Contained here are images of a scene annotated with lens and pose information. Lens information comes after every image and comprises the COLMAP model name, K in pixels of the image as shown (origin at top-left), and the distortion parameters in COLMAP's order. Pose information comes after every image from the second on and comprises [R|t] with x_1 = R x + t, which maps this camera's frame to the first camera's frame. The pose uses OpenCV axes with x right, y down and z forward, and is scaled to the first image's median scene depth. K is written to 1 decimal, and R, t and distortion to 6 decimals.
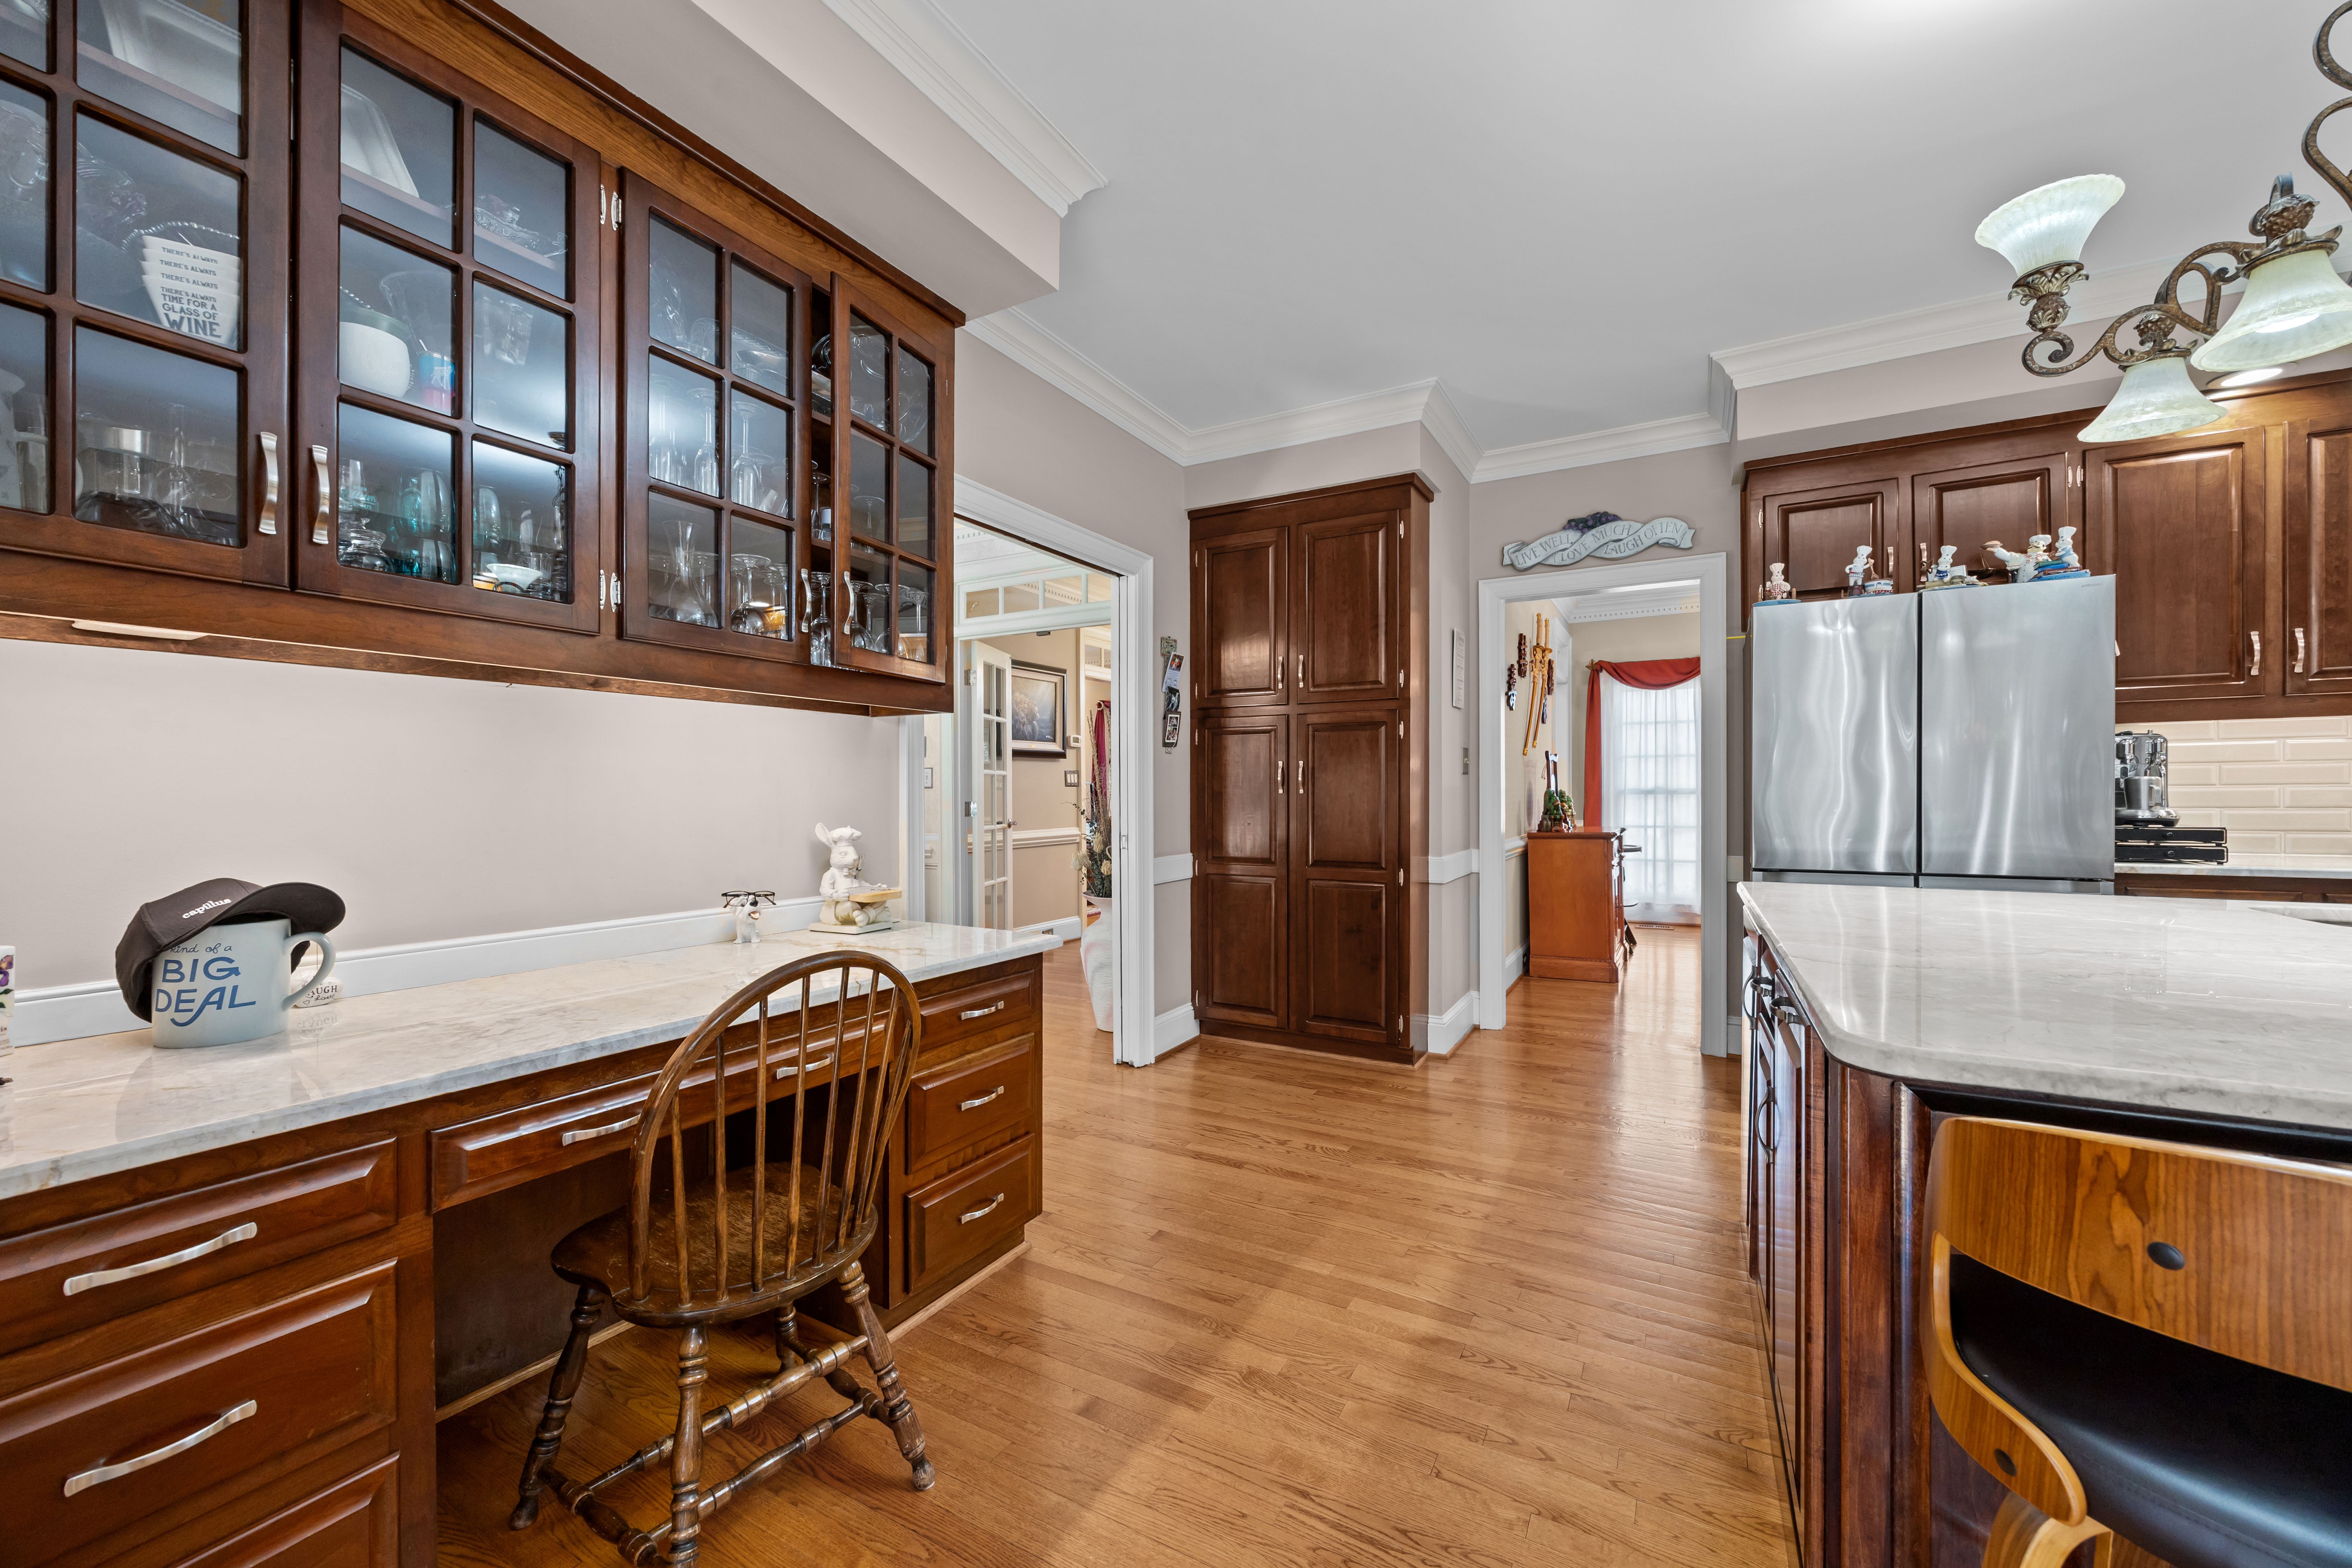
lens RADIAL K [[894.8, 0, 1167.7], [0, 894.8, 795.1], [0, 0, 1]] dist [0.000131, 0.000507]
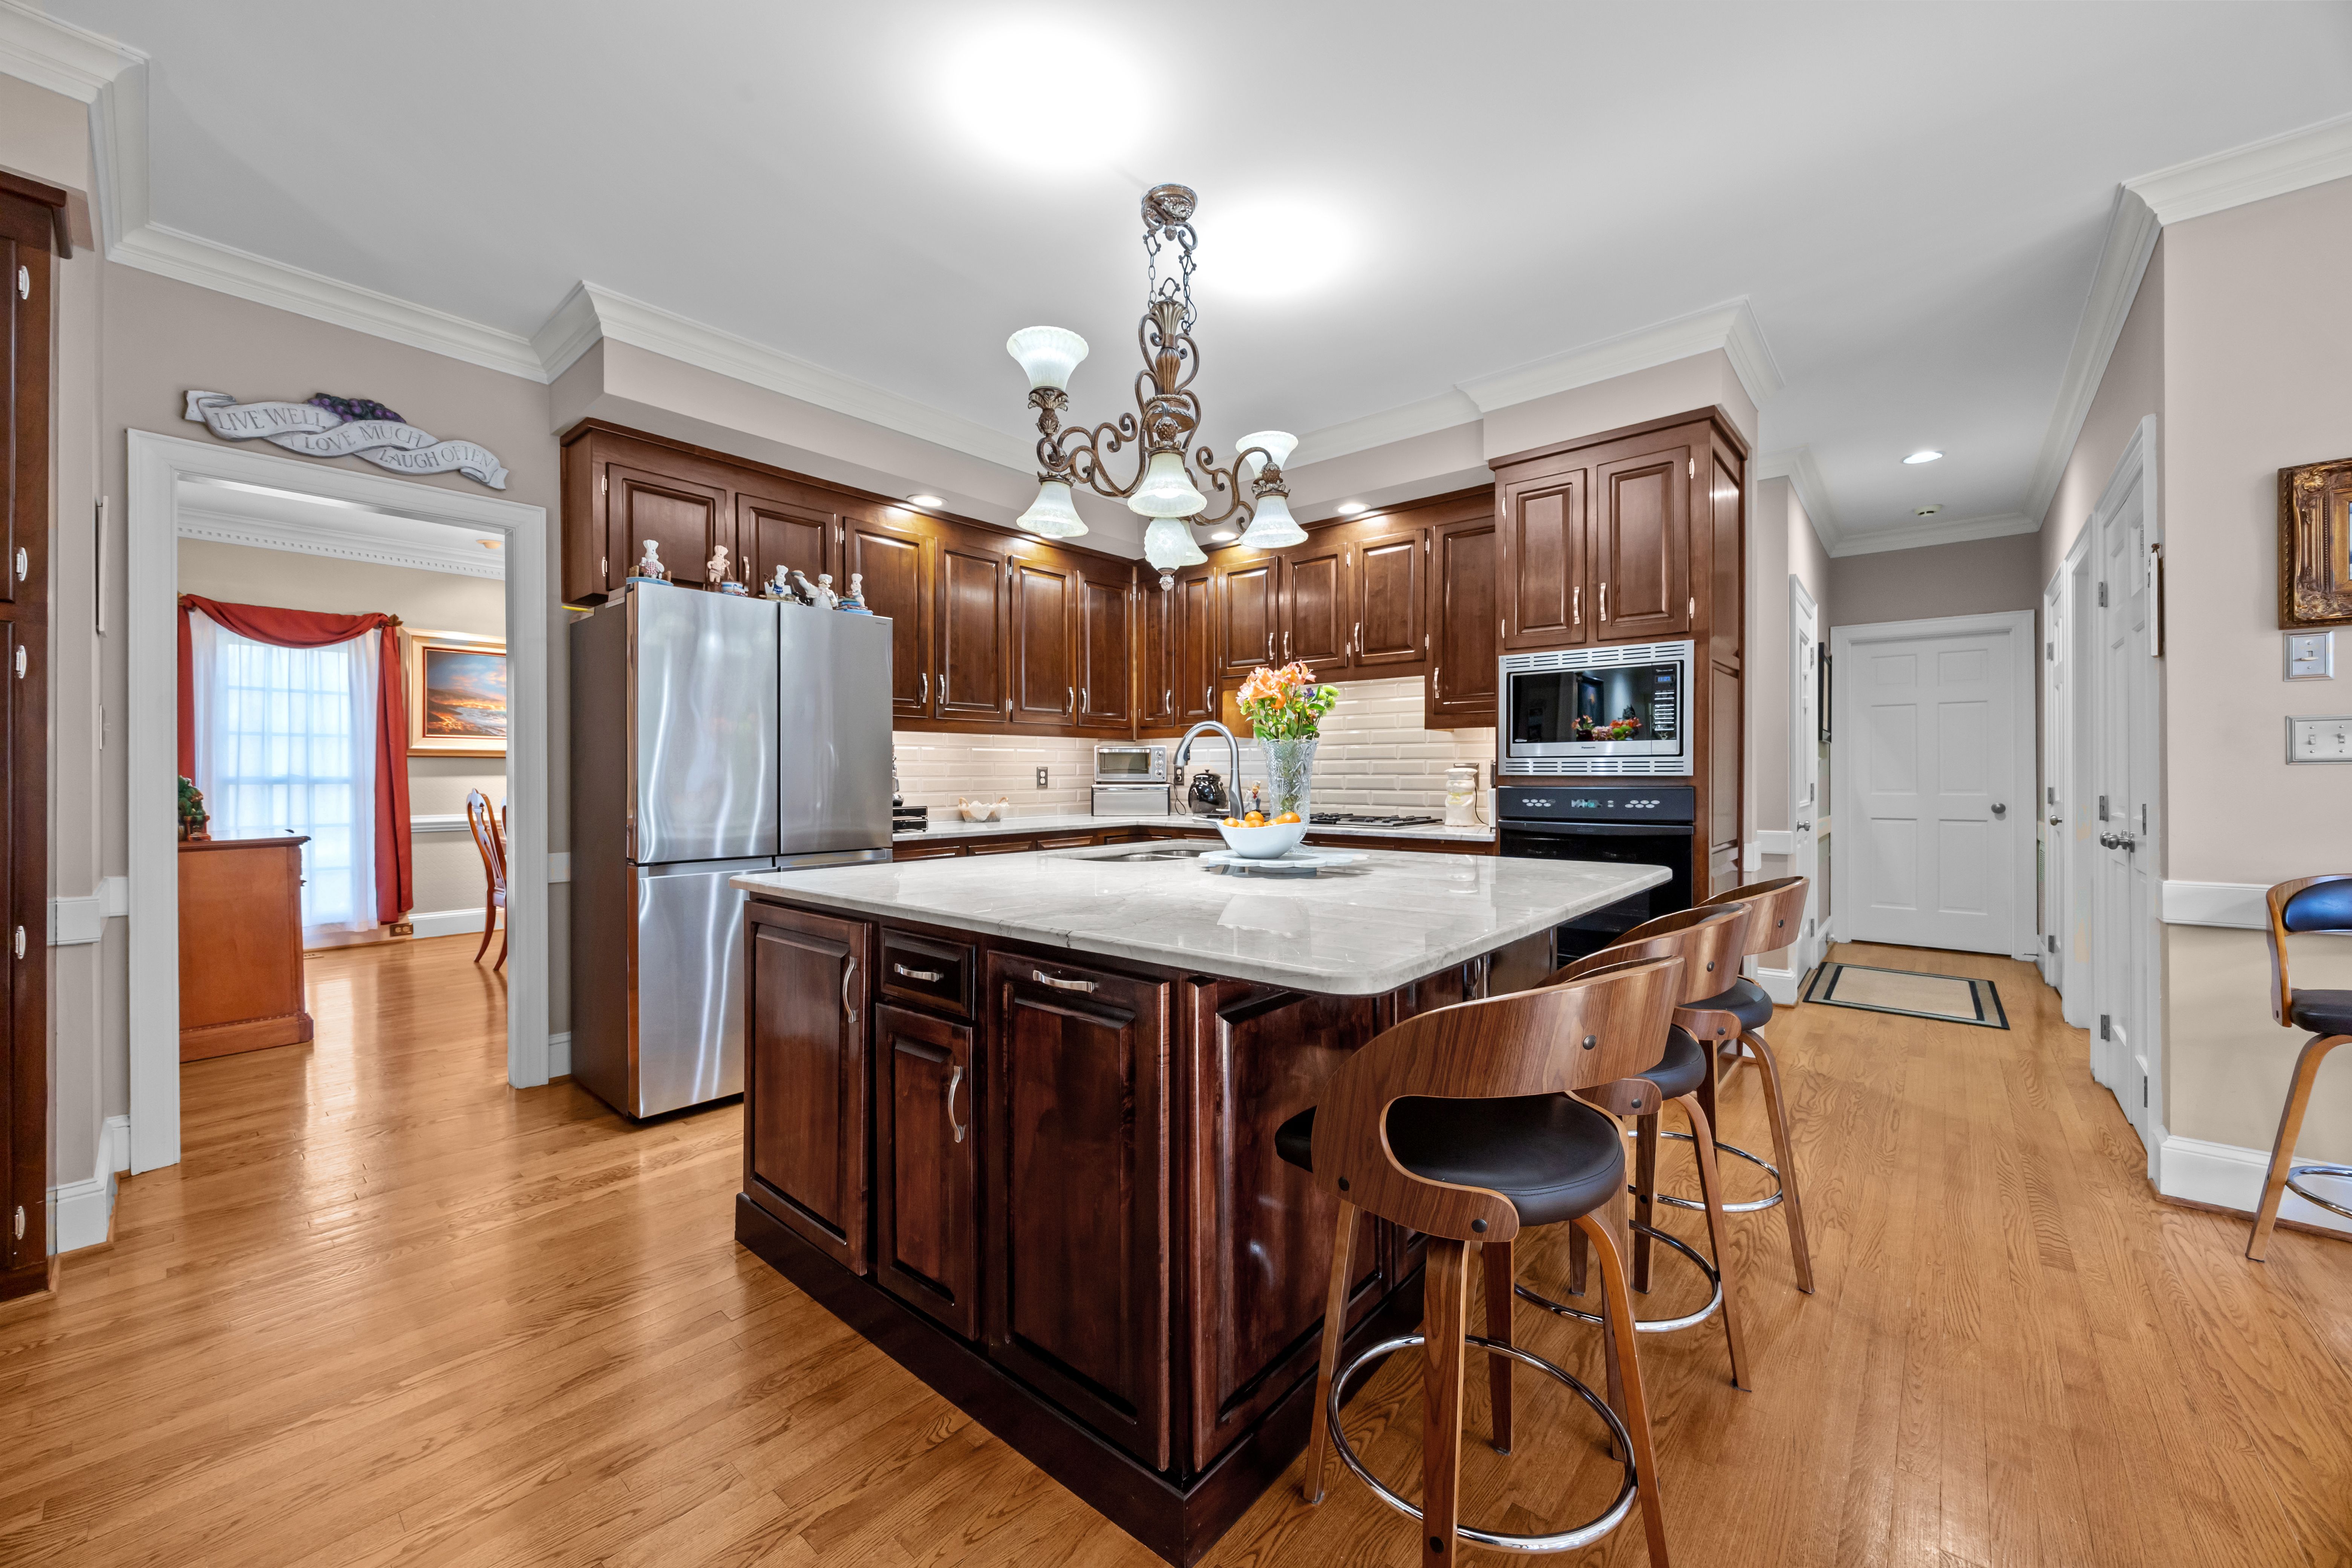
lens RADIAL K [[894.8, 0, 1170.6], [0, 894.8, 781.4], [0, 0, 1]] dist [0.000131, 0.000507]
pose [[0.196189, 0.000311, 0.980566, -0.117544], [0.003182, 0.999994, -0.000954, -0.000620], [-0.980561, 0.003307, 0.196187, 0.226932]]
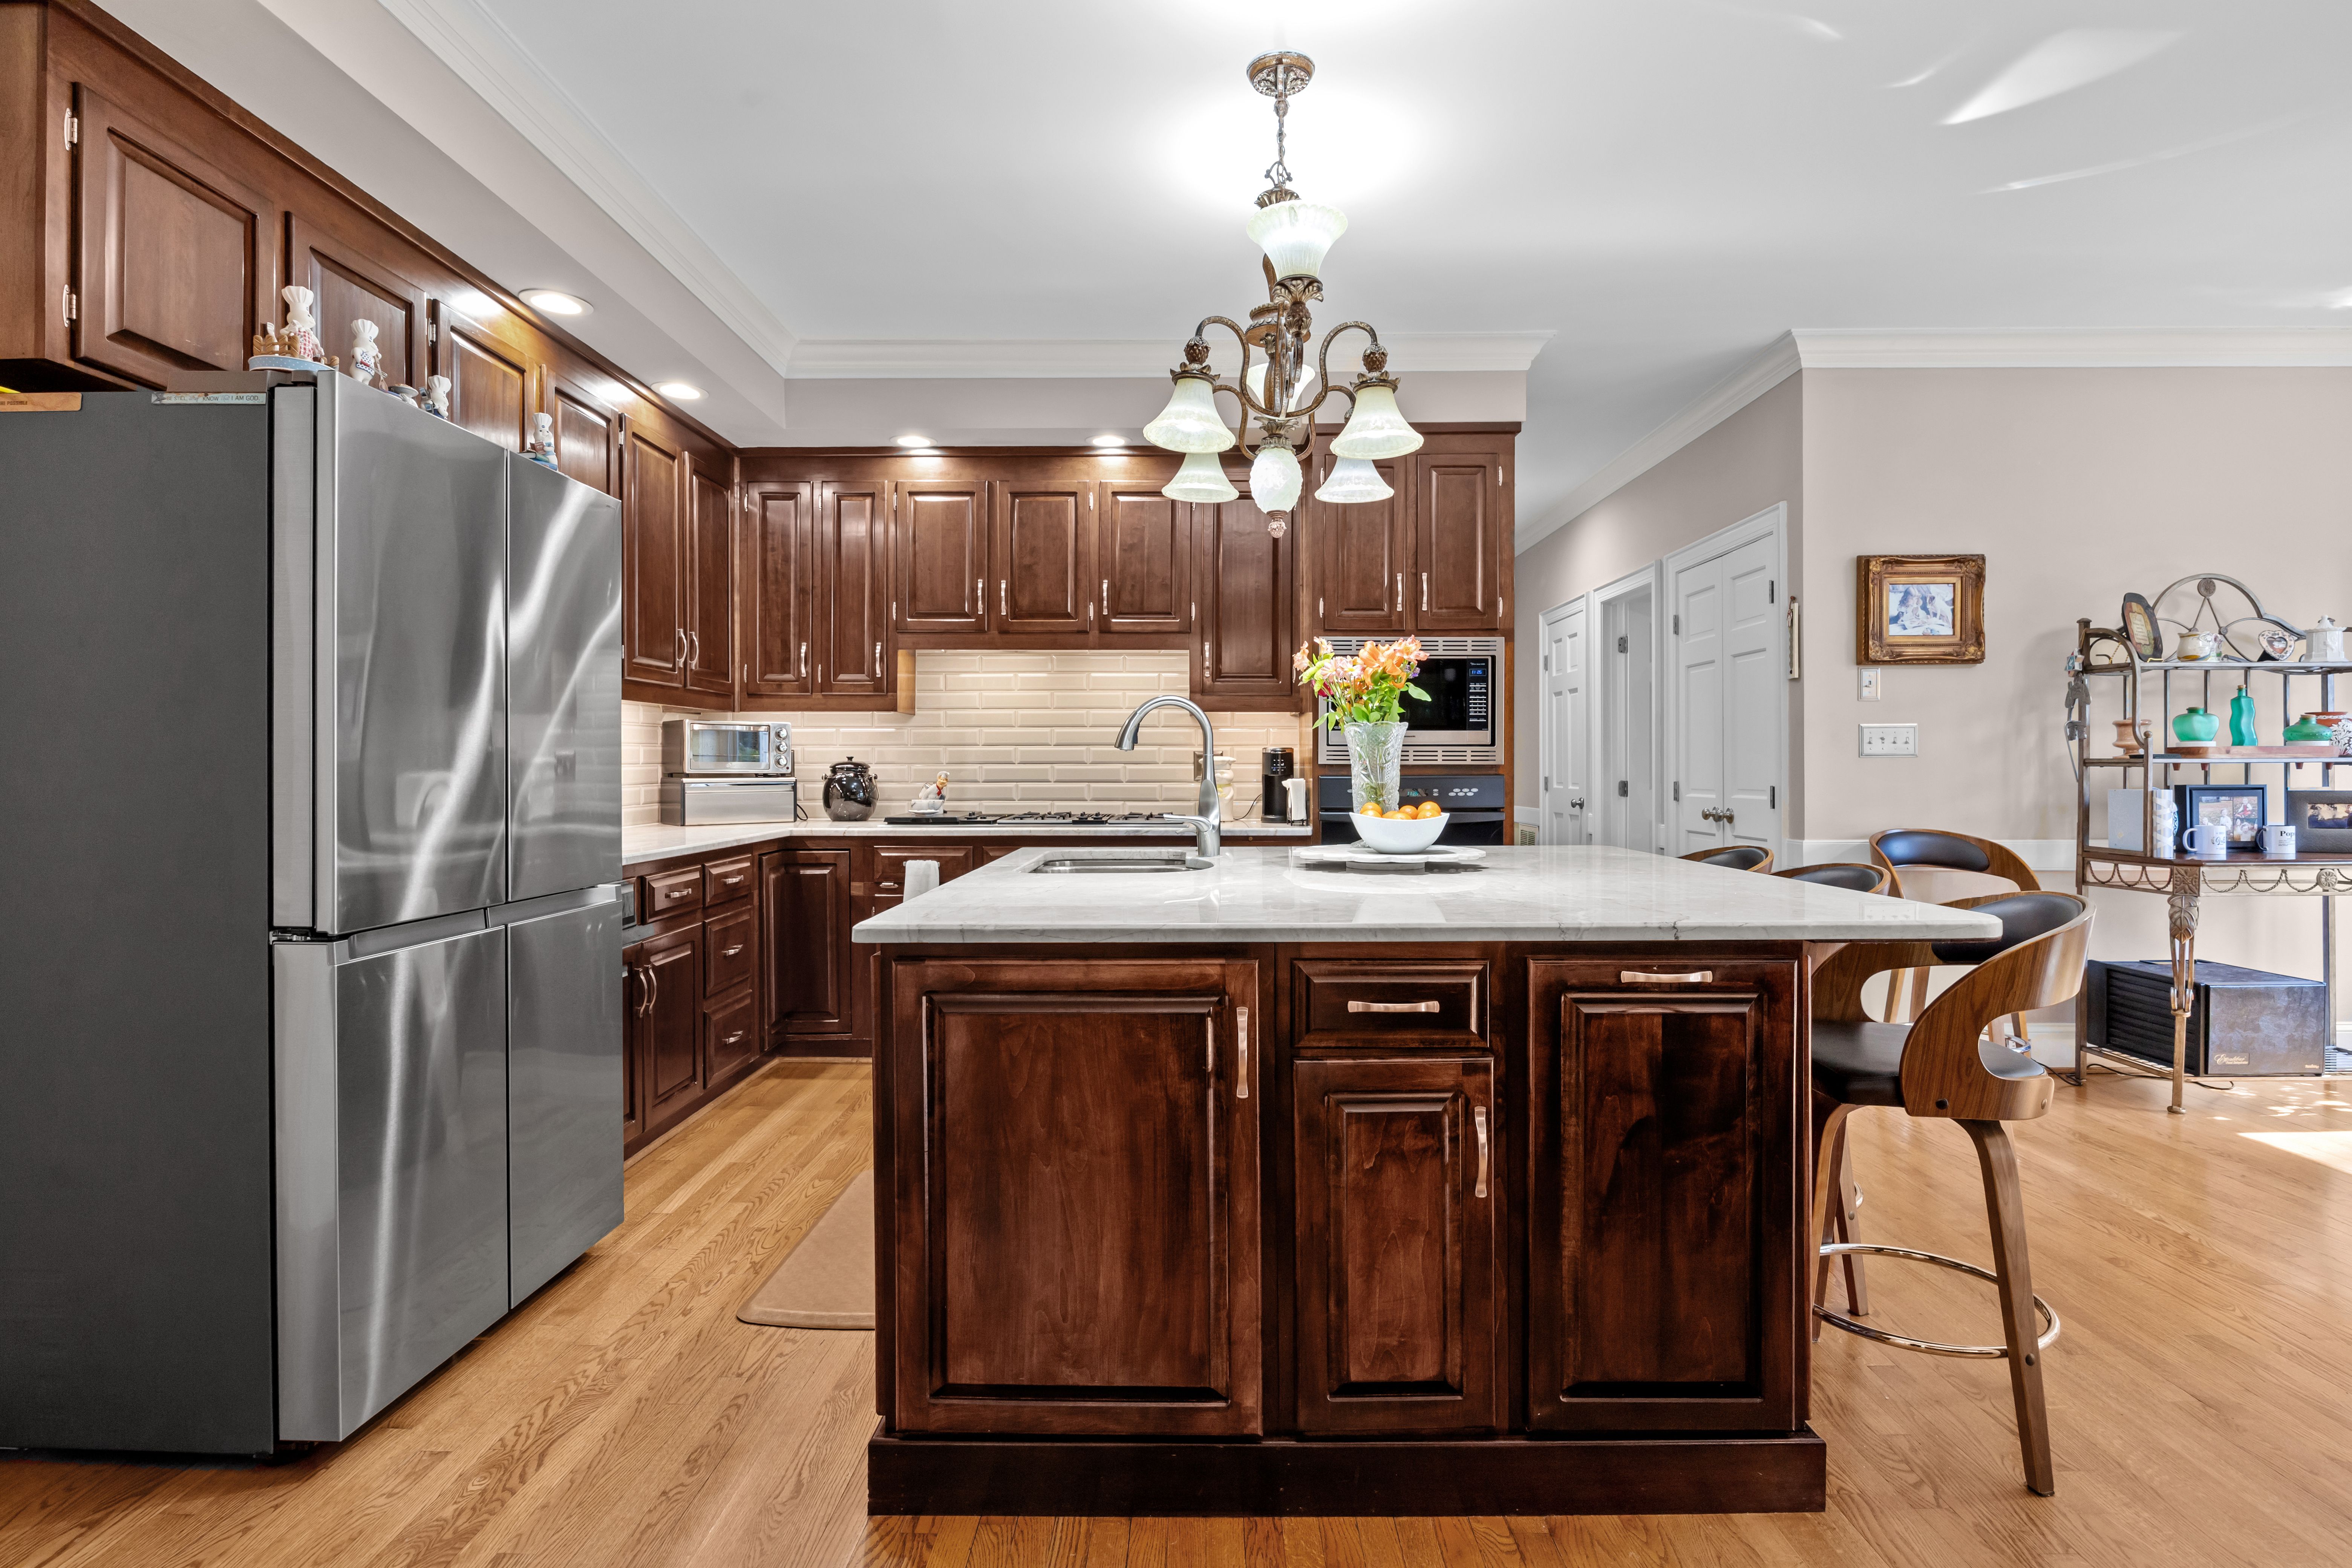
lens RADIAL K [[1166.6, 0, 1190.8], [0, 1166.6, 772.9], [0, 0, 1]] dist [-0.004387, -0.000474]
pose [[-0.481172, 0.003690, 0.876619, -0.071244], [0.006396, 0.999979, -0.000699, 0.001775], [-0.876603, 0.005271, -0.481185, 0.718755]]
